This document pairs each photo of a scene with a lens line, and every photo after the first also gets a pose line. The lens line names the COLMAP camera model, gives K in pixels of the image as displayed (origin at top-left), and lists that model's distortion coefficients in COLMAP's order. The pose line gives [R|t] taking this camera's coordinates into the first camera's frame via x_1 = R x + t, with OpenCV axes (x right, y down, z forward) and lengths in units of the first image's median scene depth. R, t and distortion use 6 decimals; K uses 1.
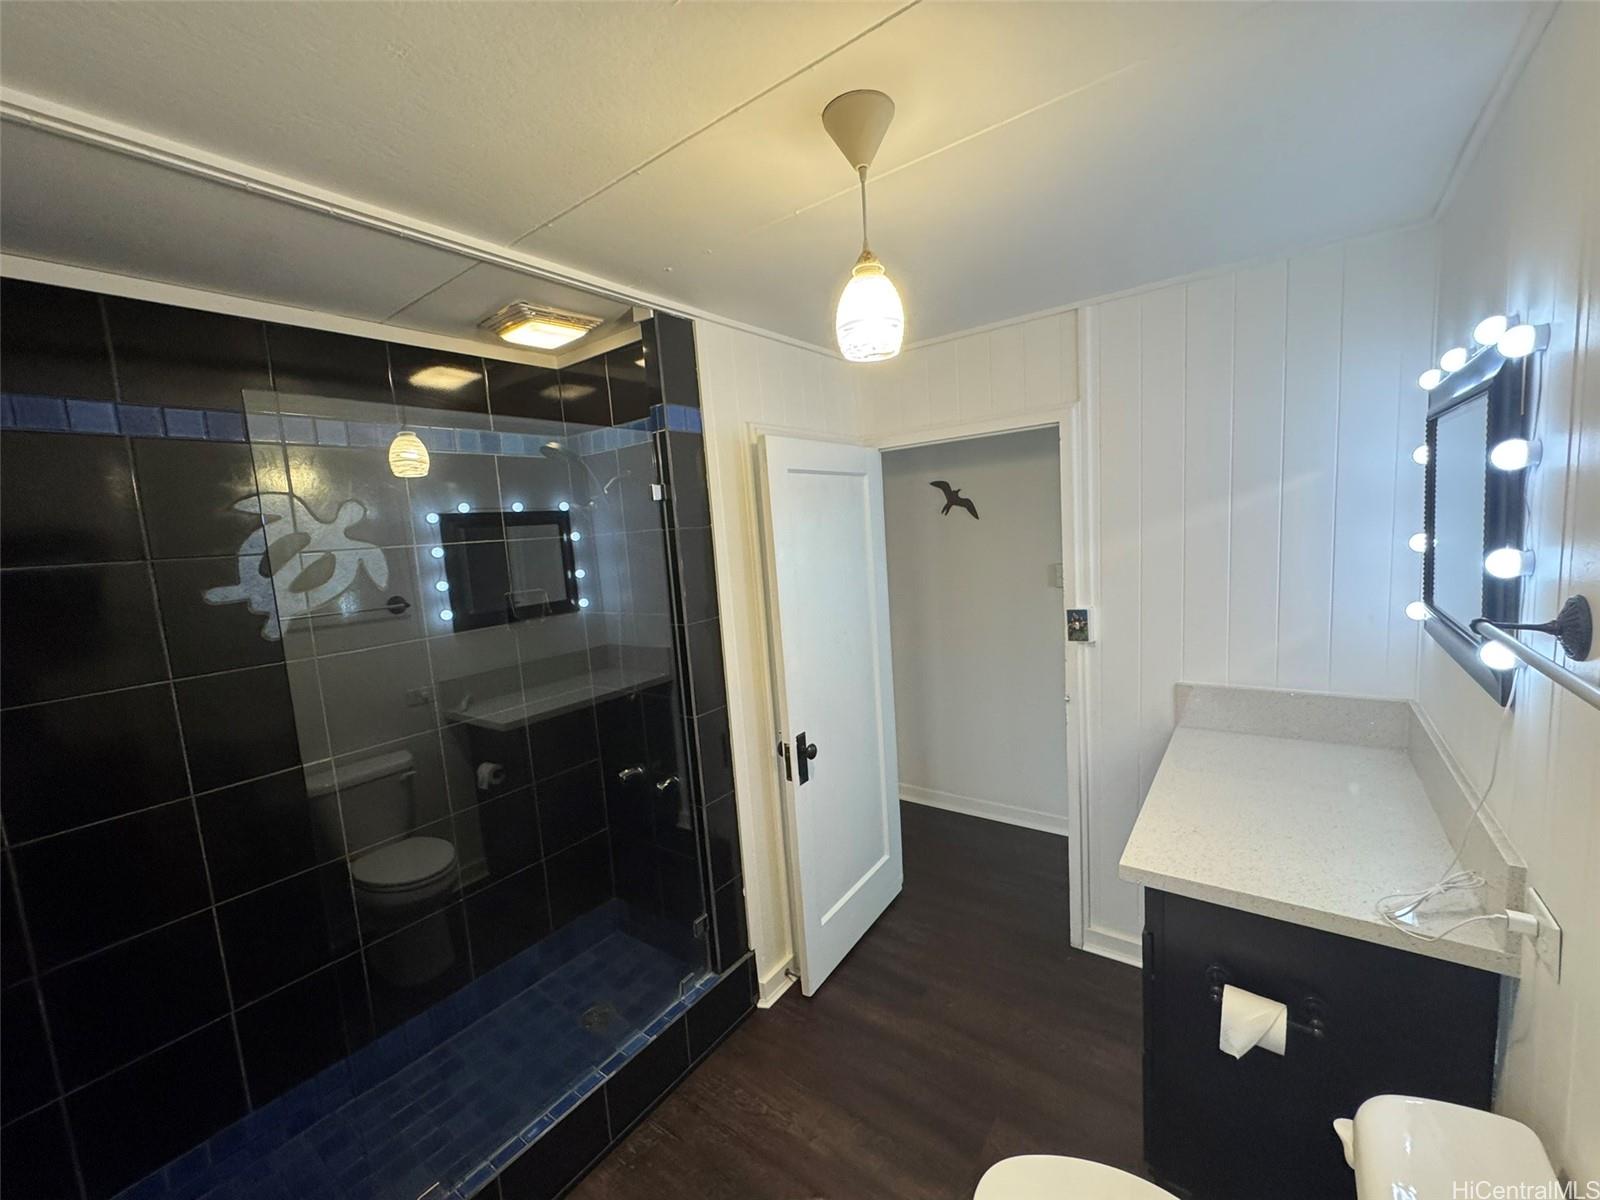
lens RADIAL K [[641.9, 0, 798.9], [0, 641.9, 597.1], [0, 0, 1]] dist [0.001010, 0.000033]
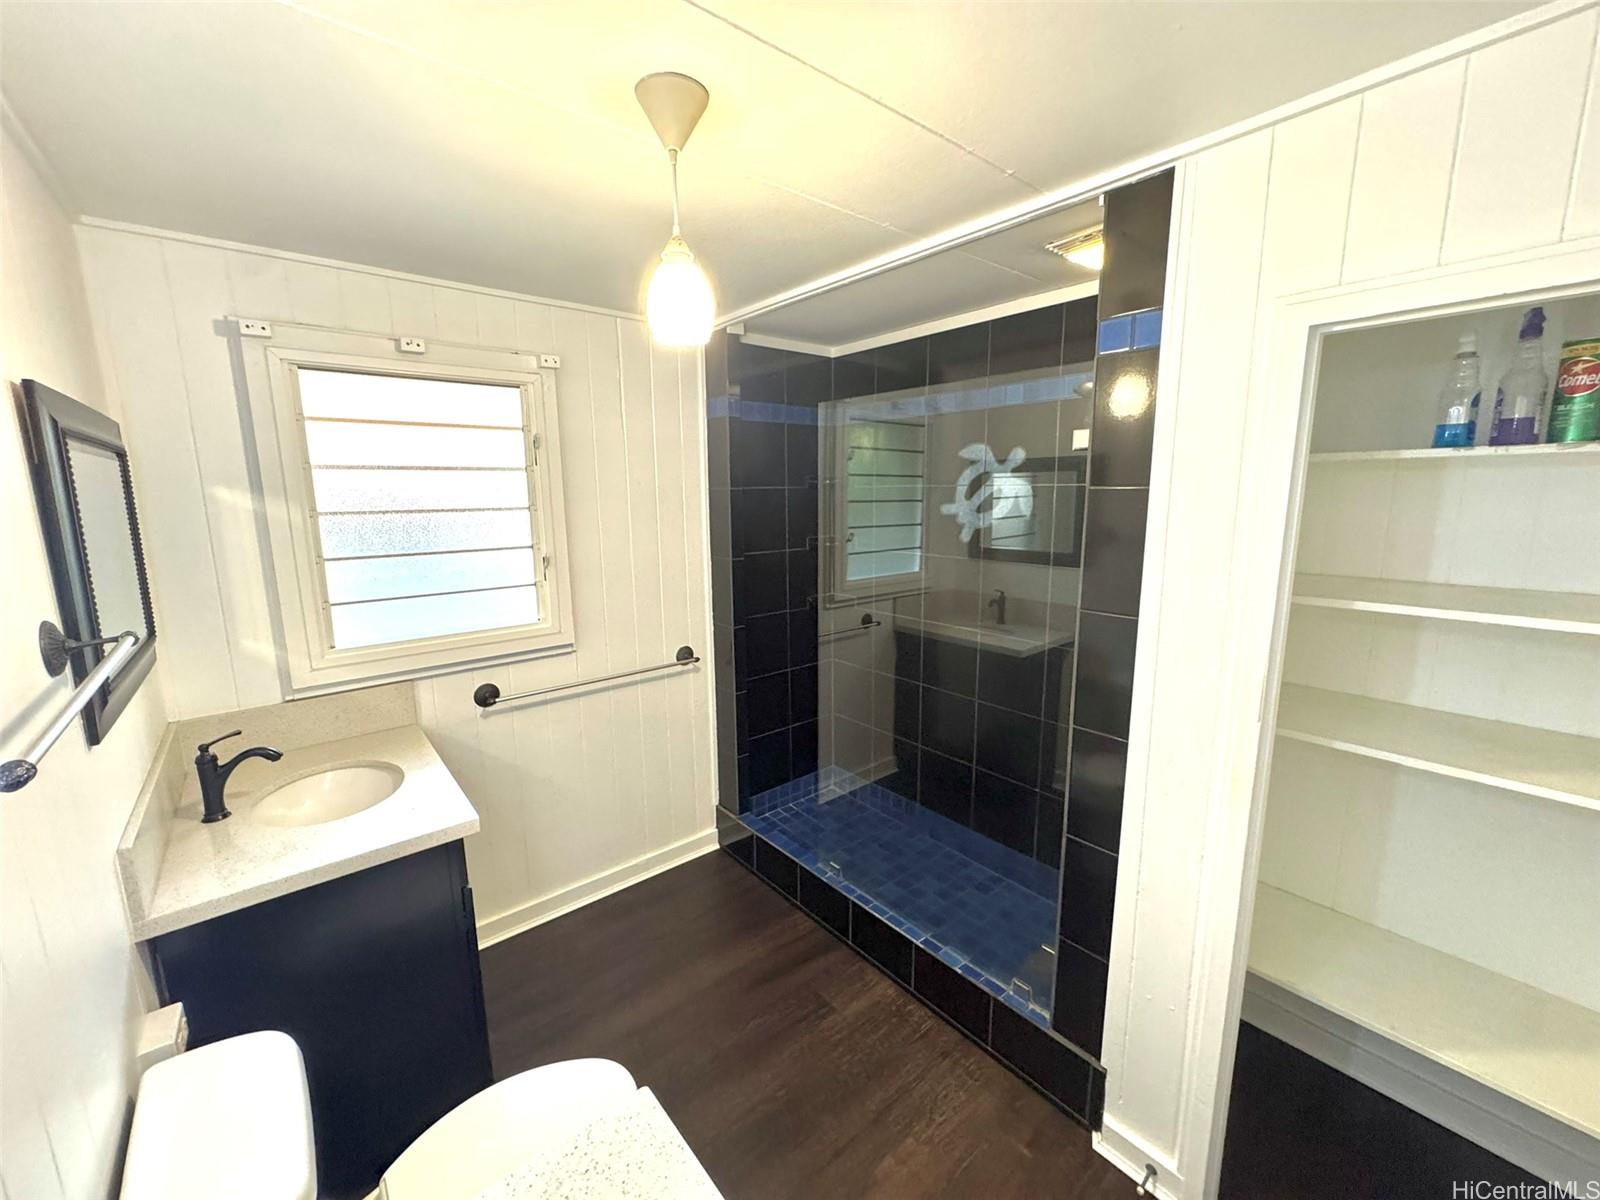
lens RADIAL K [[641.9, 0, 798.9], [0, 641.9, 597.1], [0, 0, 1]] dist [0.001010, 0.000033]
pose [[-0.233190, 0.228624, -0.945174, 0.731418], [-0.079652, 0.964213, 0.252881, -0.158877], [0.969164, 0.134254, -0.206634, 0.932507]]
